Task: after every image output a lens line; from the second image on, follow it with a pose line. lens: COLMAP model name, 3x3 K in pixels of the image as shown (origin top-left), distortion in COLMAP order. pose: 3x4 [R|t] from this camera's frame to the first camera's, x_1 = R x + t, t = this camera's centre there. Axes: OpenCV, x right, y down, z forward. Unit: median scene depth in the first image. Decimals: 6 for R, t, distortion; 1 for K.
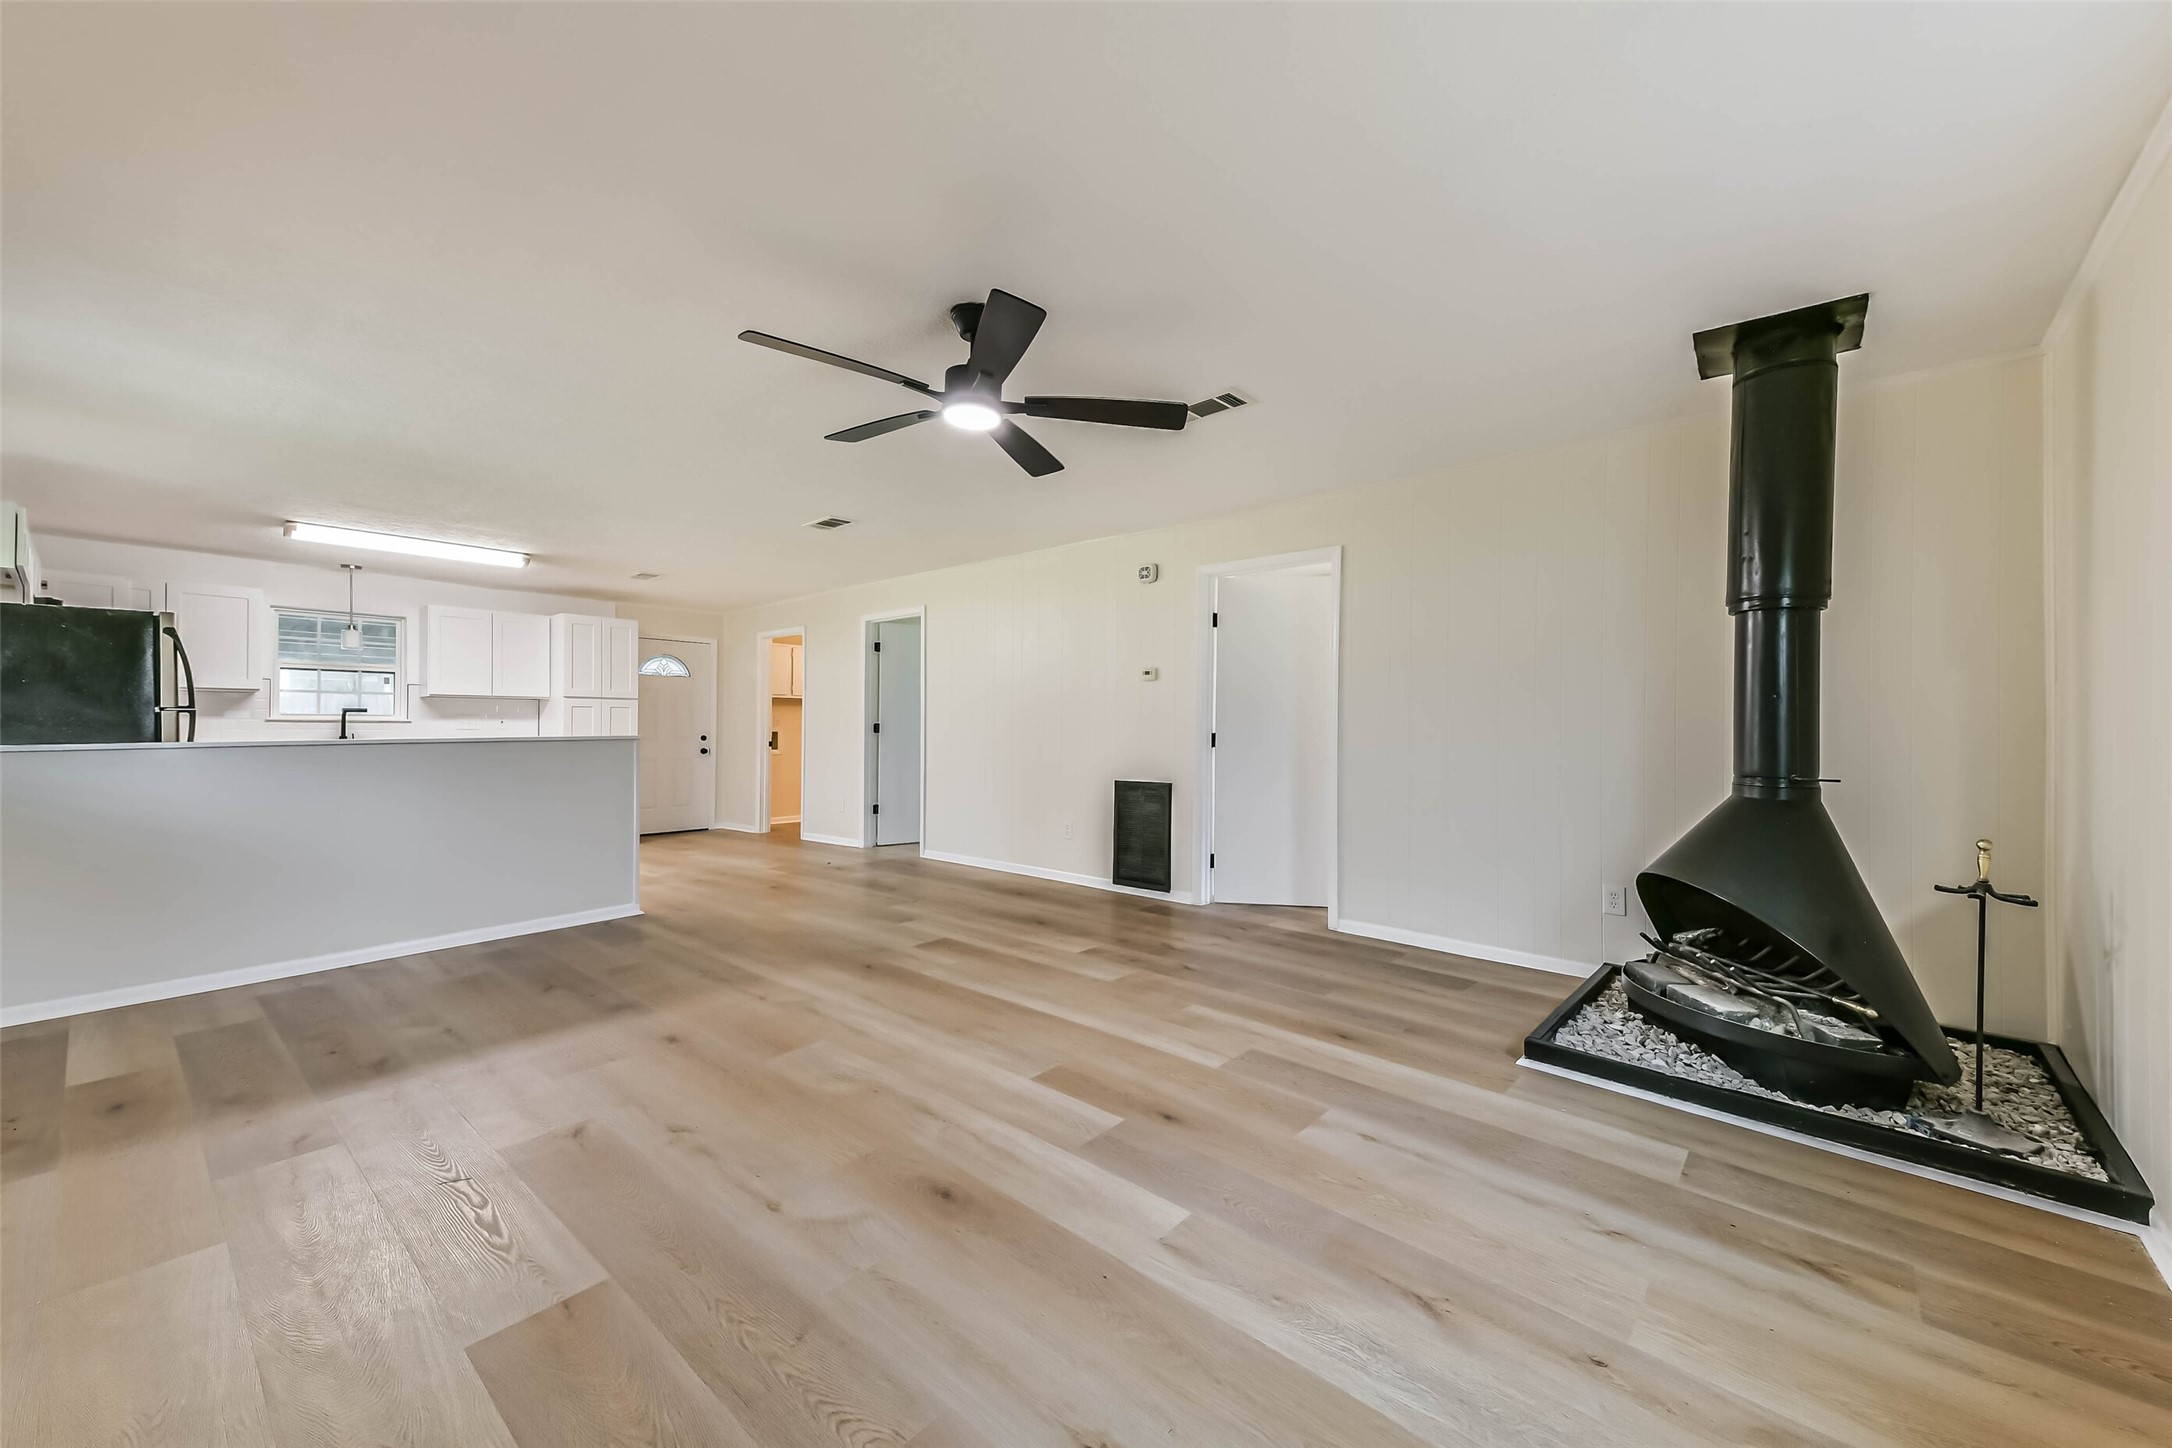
lens RADIAL K [[798.1, 0, 1079.2], [0, 798.1, 737.0], [0, 0, 1]] dist [0.066495, -0.000051]
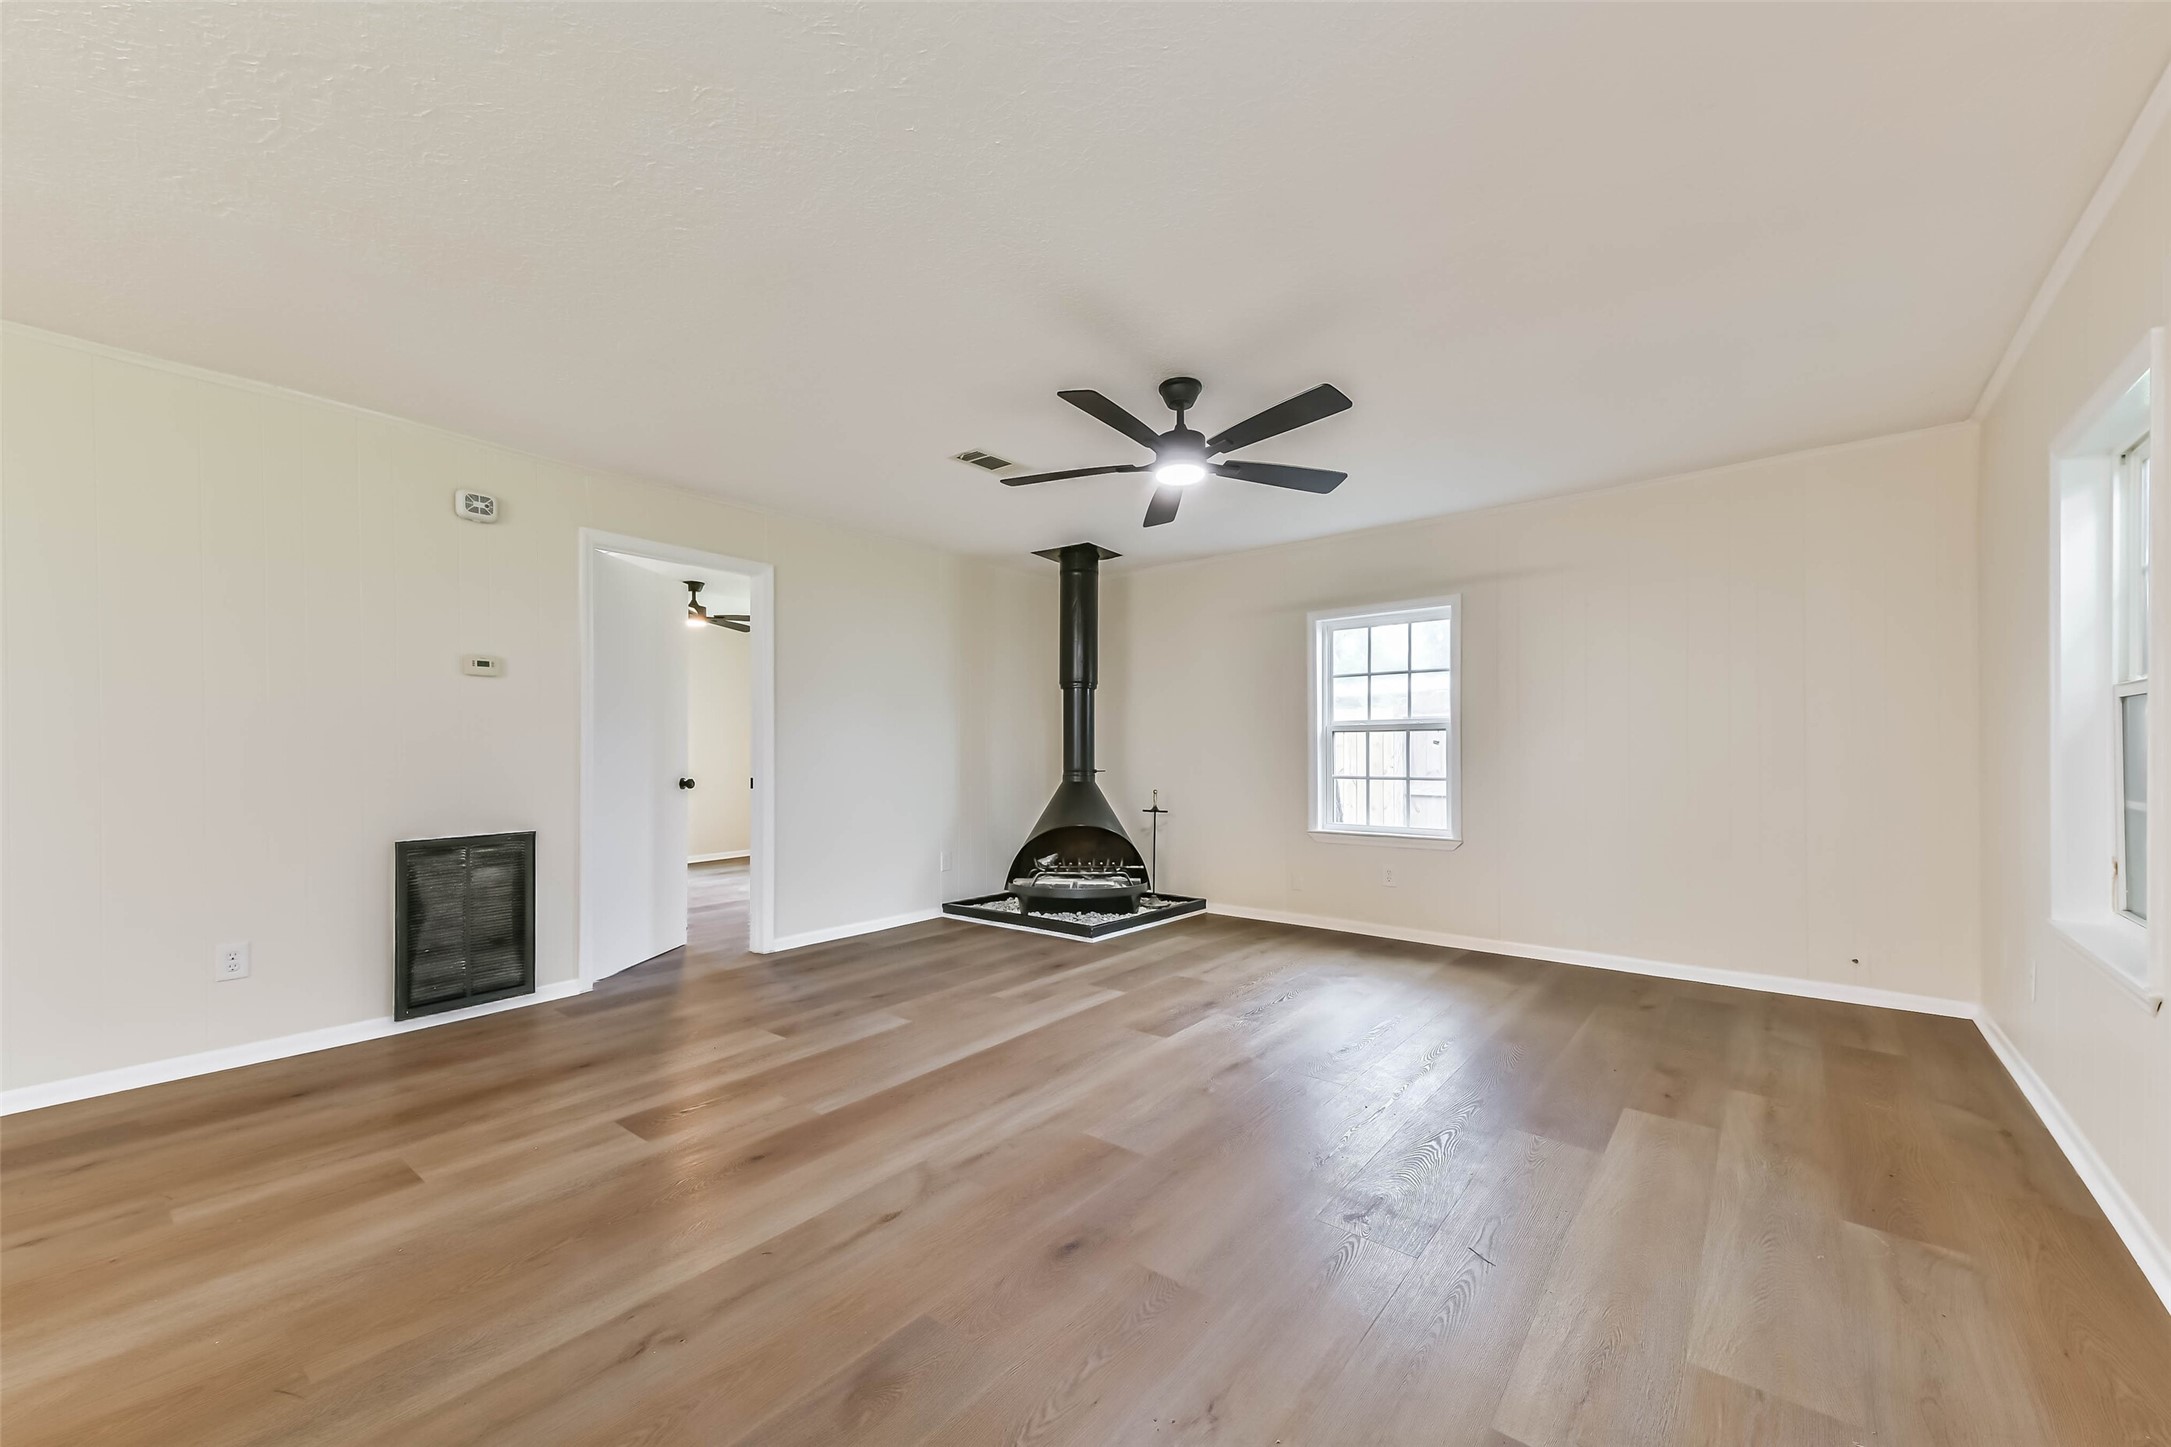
lens RADIAL K [[844.8, 0, 1088.6], [0, 844.8, 745.4], [0, 0, 1]] dist [0.058360, -0.018477]
pose [[-0.041392, 0.000875, 0.999143, -0.897080], [0.014551, 0.999894, -0.000273, -0.010270], [-0.999037, 0.014527, -0.041400, 0.783577]]
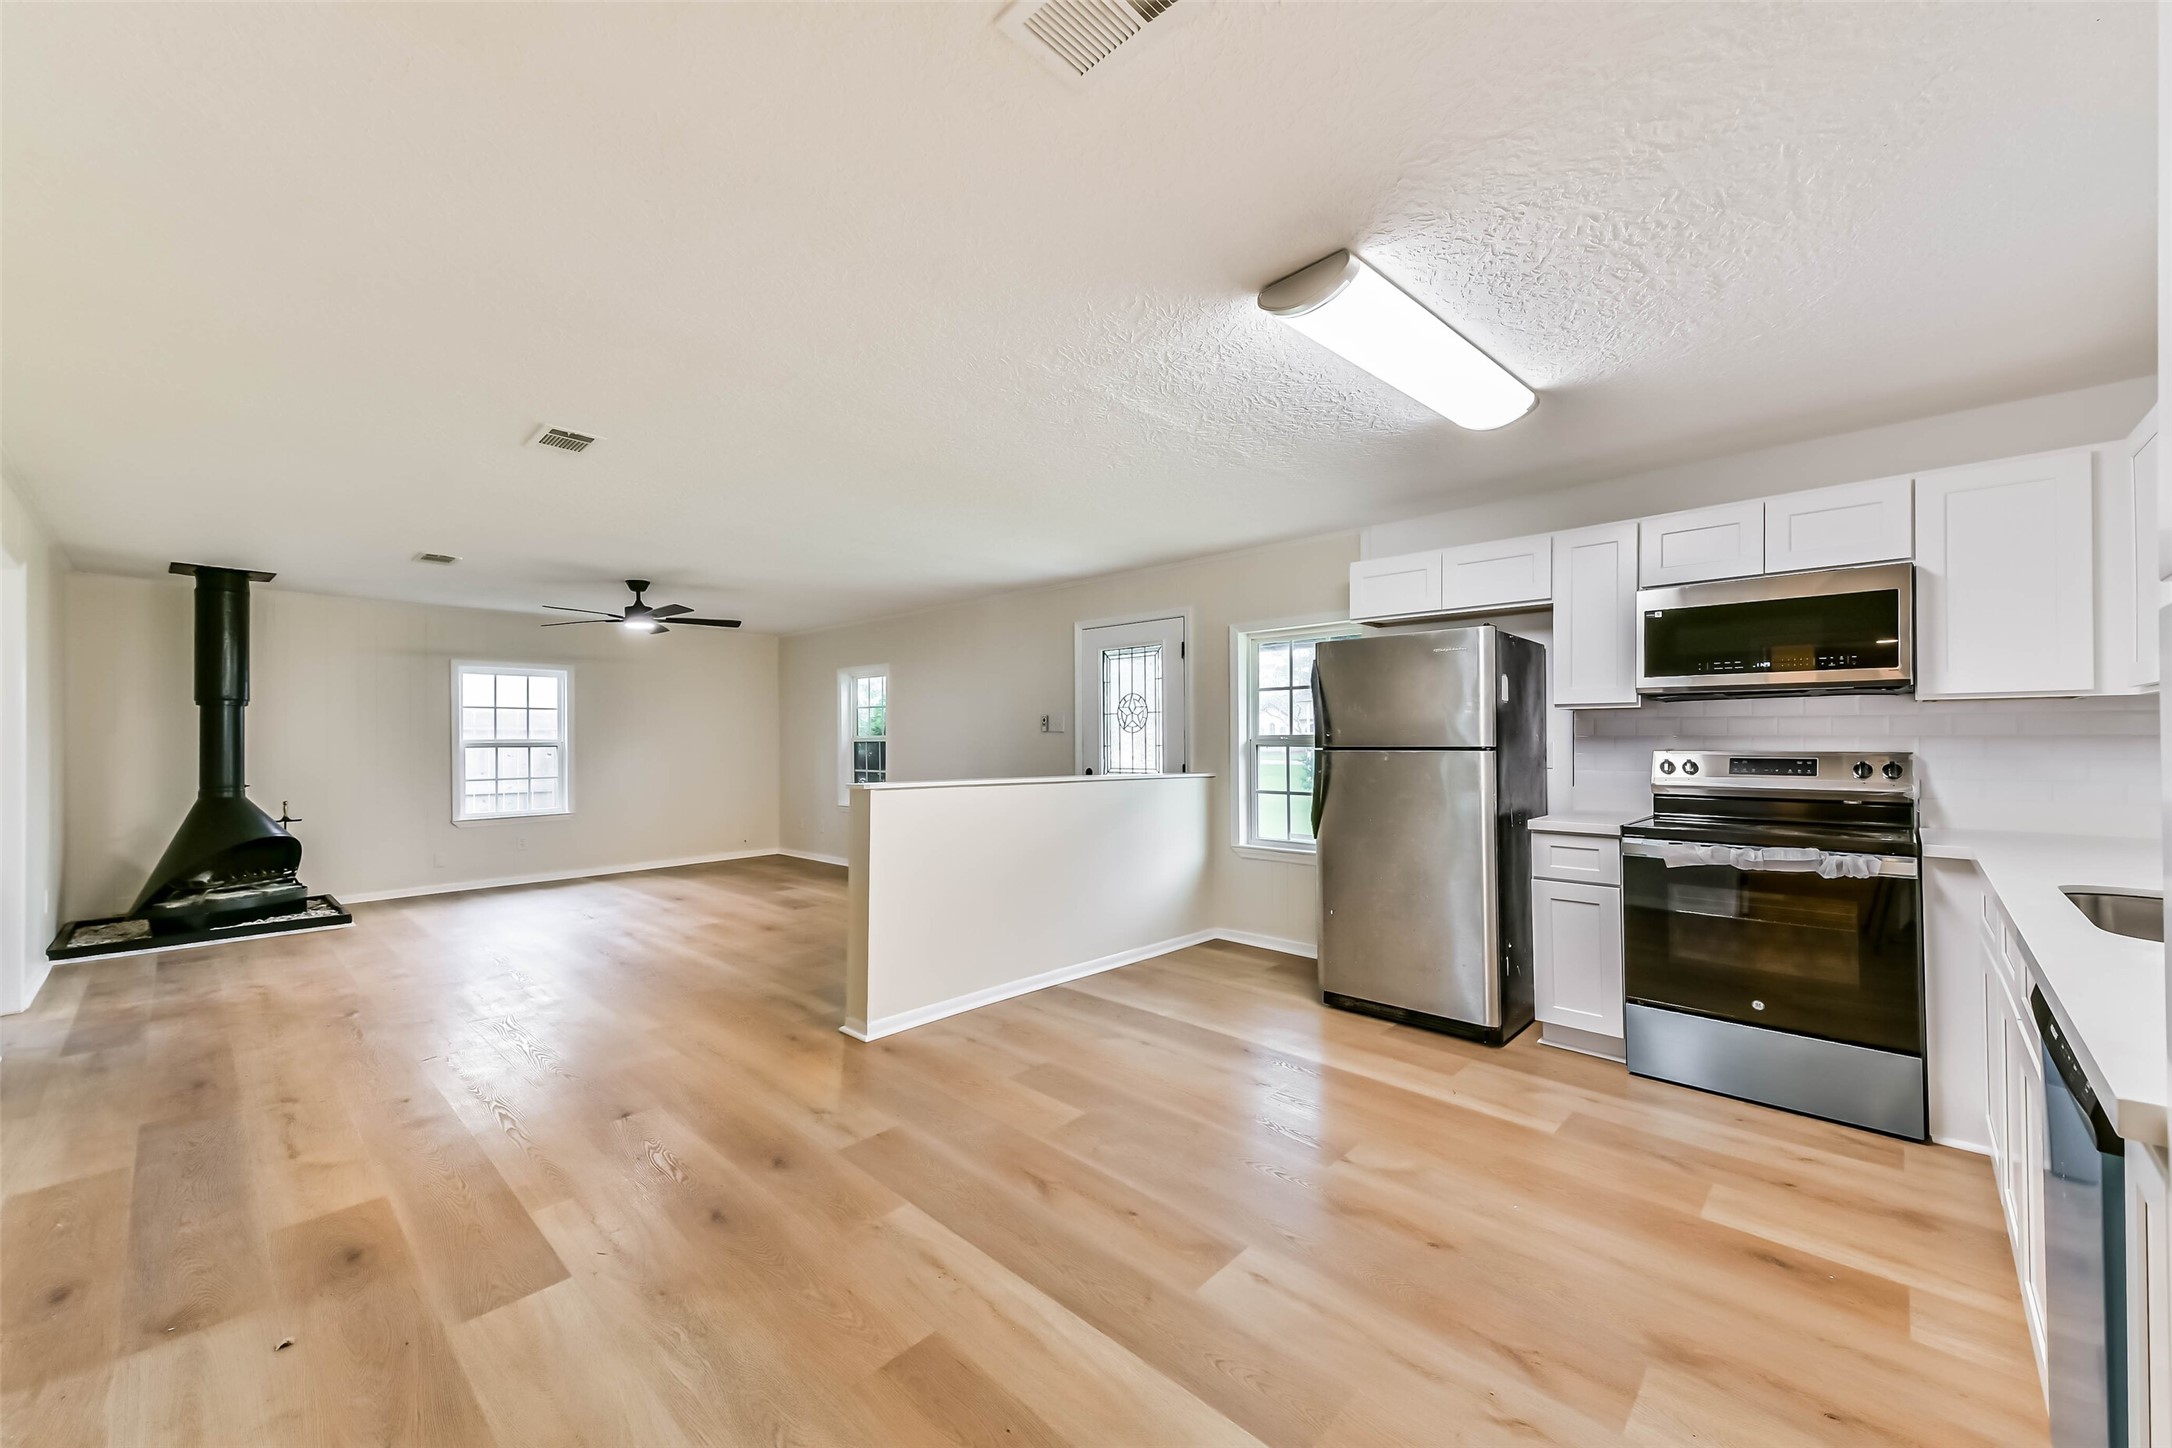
lens RADIAL K [[837.8, 0, 1091.2], [0, 837.8, 727.8], [0, 0, 1]] dist [0.058712, -0.017923]
pose [[-0.999322, 0.002025, 0.036755, -1.017384], [0.001883, 0.999991, -0.003902, -0.062831], [-0.036763, -0.003830, -0.999317, 2.266016]]
